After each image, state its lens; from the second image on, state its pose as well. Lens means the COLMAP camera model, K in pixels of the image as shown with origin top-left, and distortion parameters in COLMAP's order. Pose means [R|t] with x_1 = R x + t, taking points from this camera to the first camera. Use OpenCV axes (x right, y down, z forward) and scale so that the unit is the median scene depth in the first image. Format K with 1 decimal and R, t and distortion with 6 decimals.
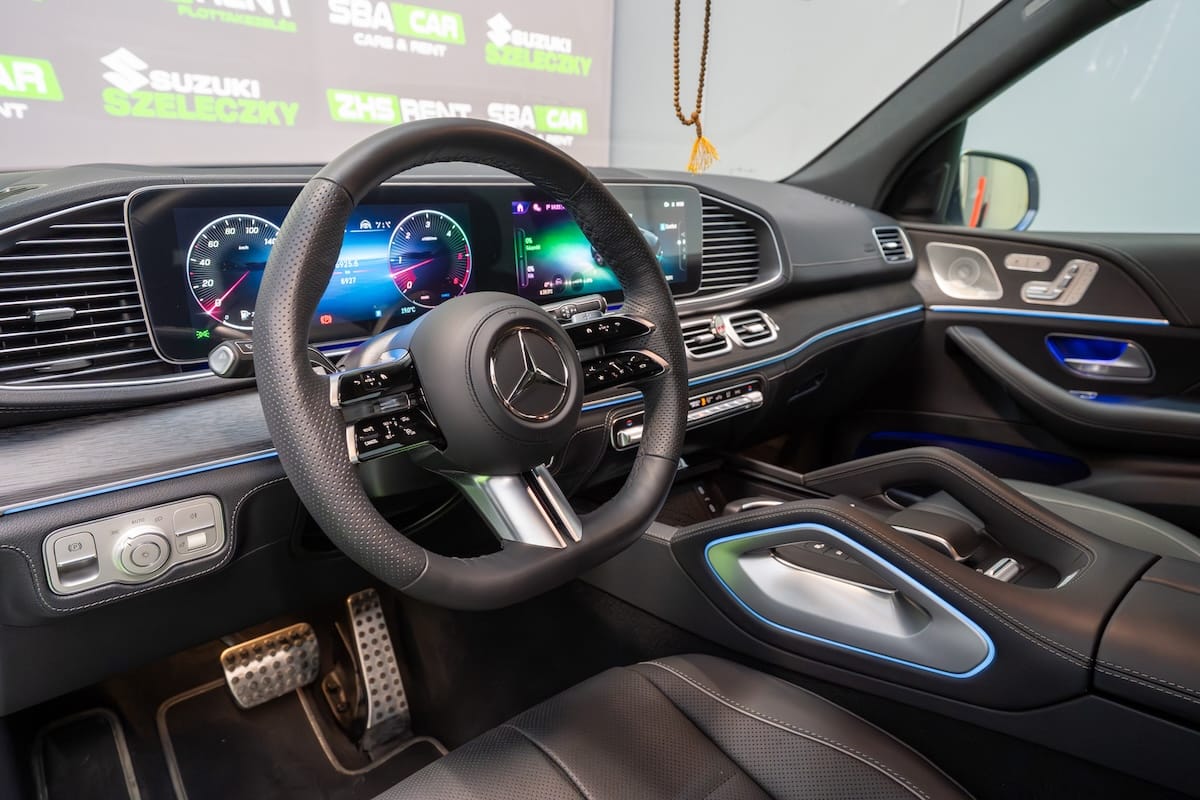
lens RADIAL K [[824.7, 0, 600.0], [0, 824.7, 400.0], [0, 0, 1]] dist [-0.009812, 0.042787]
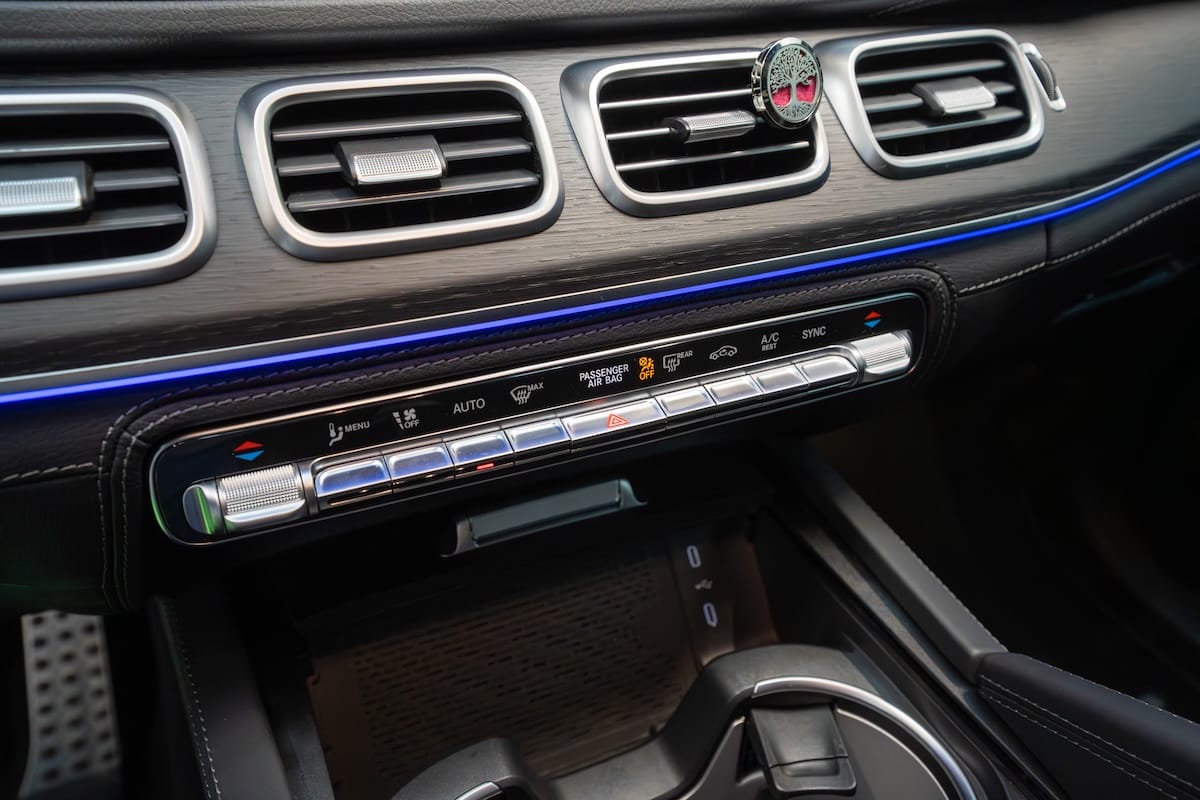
lens RADIAL K [[963.3, 0, 600.0], [0, 963.3, 400.0], [0, 0, 1]] dist [0.038201, 0.004664]
pose [[0.948414, 0.201621, -0.244664, 0.179116], [-0.121031, 0.943534, 0.308376, -0.079701], [0.293024, -0.262857, 0.919262, 0.651111]]
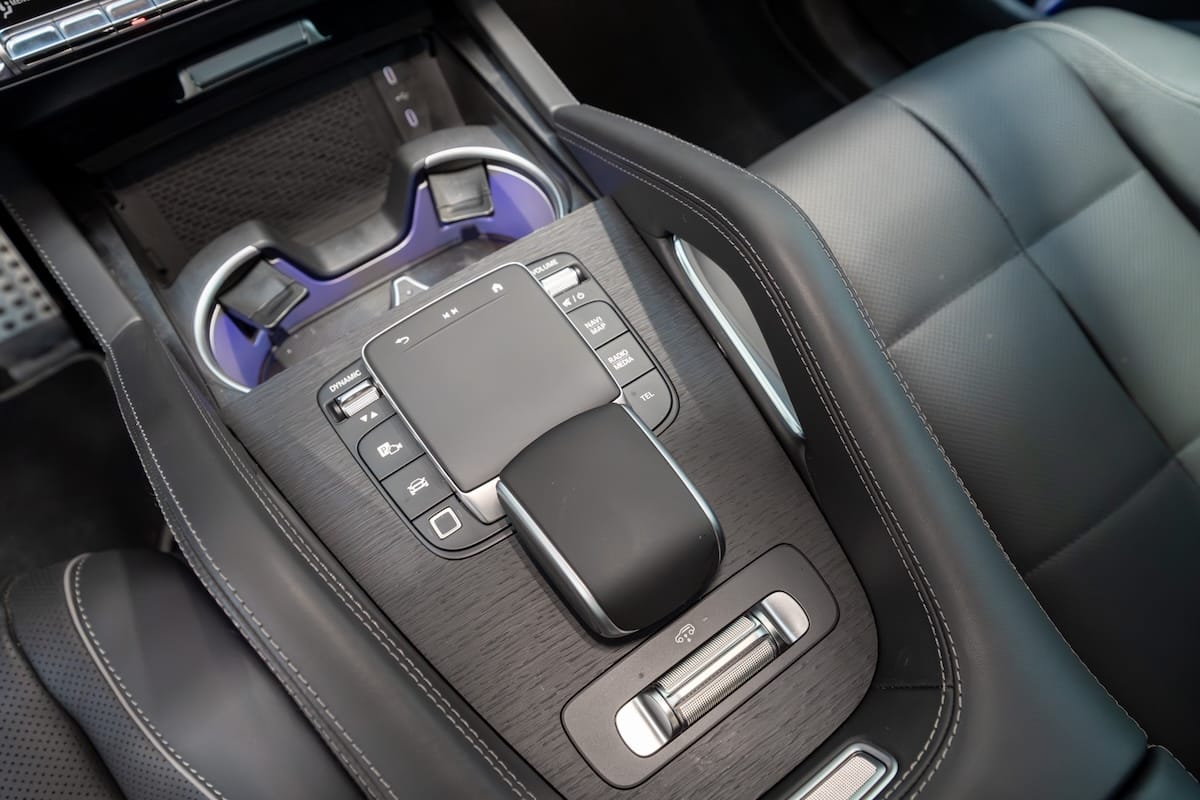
lens RADIAL K [[838.1, 0, 603.6], [0, 838.1, 420.8], [0, 0, 1]] dist [-0.000225, 0.049024]
pose [[0.992182, 0.112778, -0.053449, 0.304306], [-0.036780, 0.673479, 0.738291, -0.122129], [0.119260, -0.730553, 0.672362, 0.568434]]
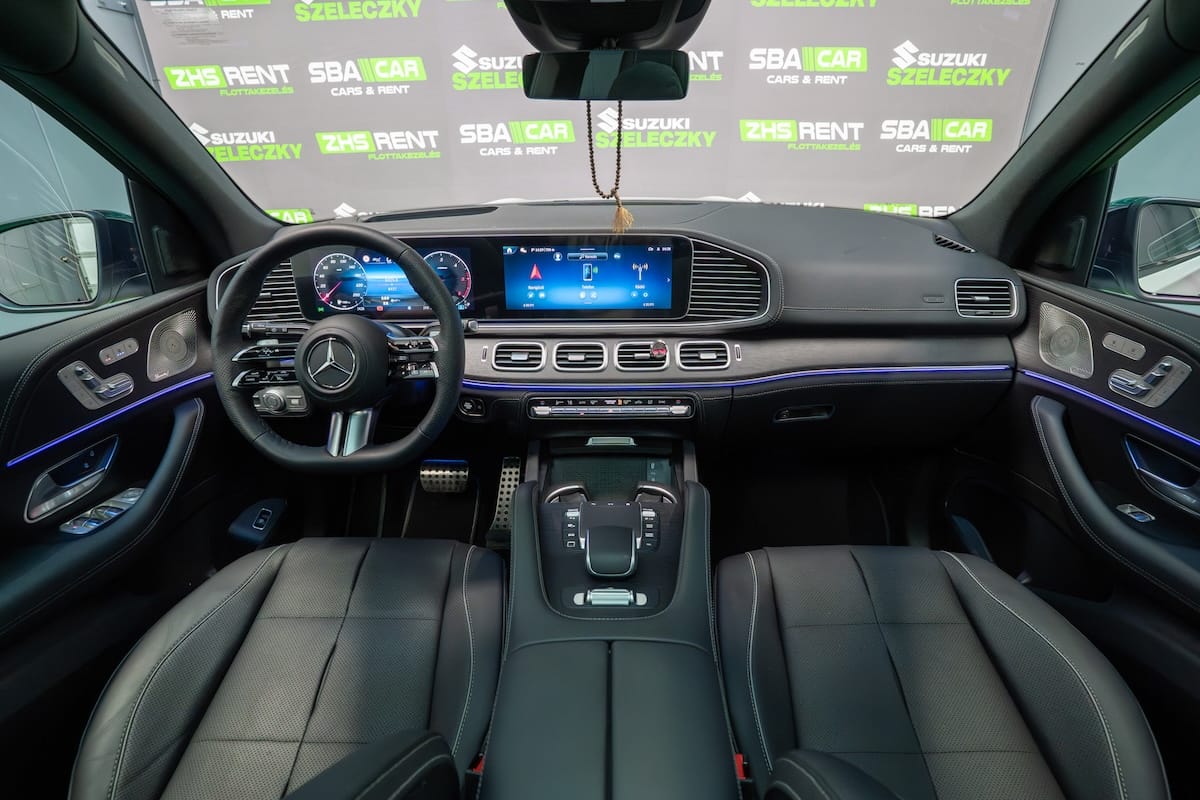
lens RADIAL K [[583.5, 0, 570.3], [0, 583.5, 403.9], [0, 0, 1]] dist [-0.077560, 0.030527]
pose [[0.695688, 0.263947, -0.668095, 0.660433], [-0.167087, 0.963997, 0.206862, -0.167355], [0.698642, -0.032282, 0.714743, 0.244981]]
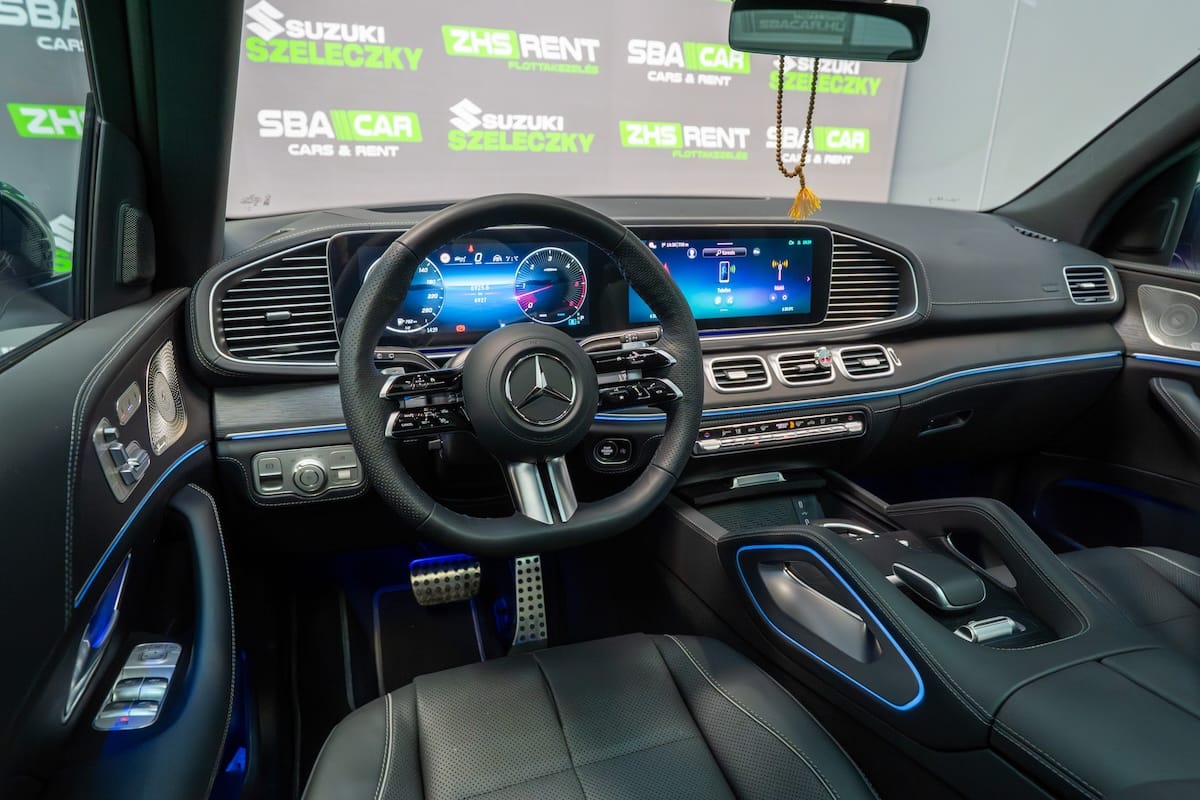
lens RADIAL K [[760.3, 0, 580.3], [0, 760.3, 411.8], [0, 0, 1]] dist [-0.053205, 0.067118]
pose [[0.909810, 0.121367, -0.396882, 0.250090], [-0.109401, 0.992597, 0.052746, -0.035099], [0.400346, -0.004569, 0.916353, -0.039327]]
